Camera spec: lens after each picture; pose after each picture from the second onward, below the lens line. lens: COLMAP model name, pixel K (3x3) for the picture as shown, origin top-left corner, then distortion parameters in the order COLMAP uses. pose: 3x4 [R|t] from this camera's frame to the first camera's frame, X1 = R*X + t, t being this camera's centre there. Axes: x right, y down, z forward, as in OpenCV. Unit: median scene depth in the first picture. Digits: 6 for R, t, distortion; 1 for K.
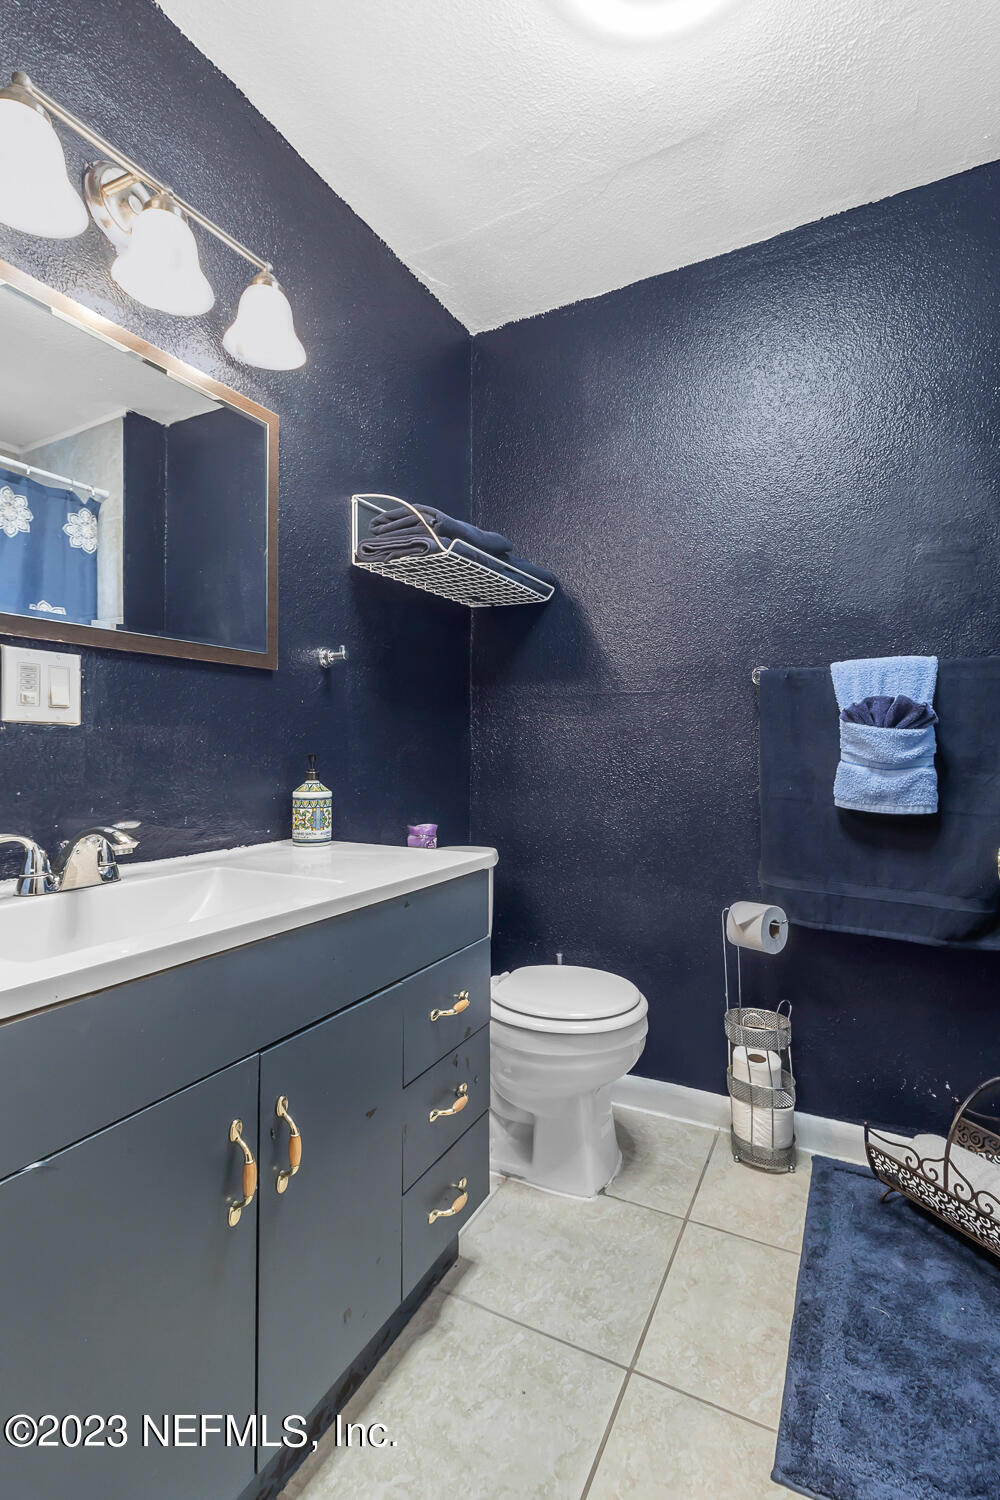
lens RADIAL K [[690.4, 0, 501.0], [0, 690.4, 755.3], [0, 0, 1]] dist [-0.003200, 0.000636]
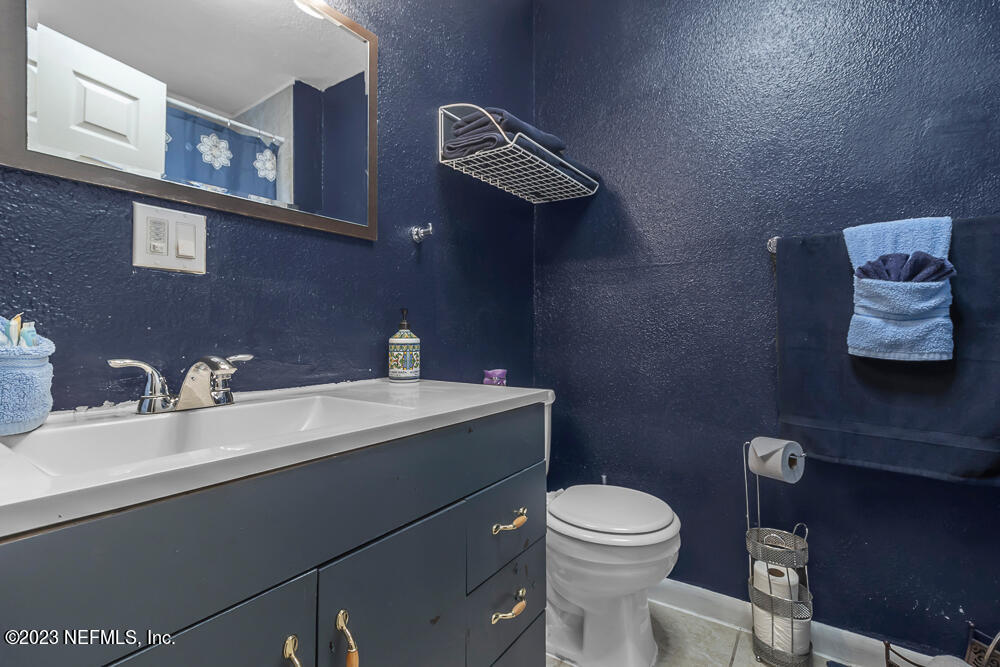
lens RADIAL K [[460.2, 0, 514.7], [0, 460.2, 313.8], [0, 0, 1]] dist [-0.003200, 0.000636]
pose [[0.995085, -0.000338, -0.099027, 0.008060], [-0.004309, 0.998899, -0.046711, 0.044336], [0.098934, 0.046908, 0.993988, 0.182566]]
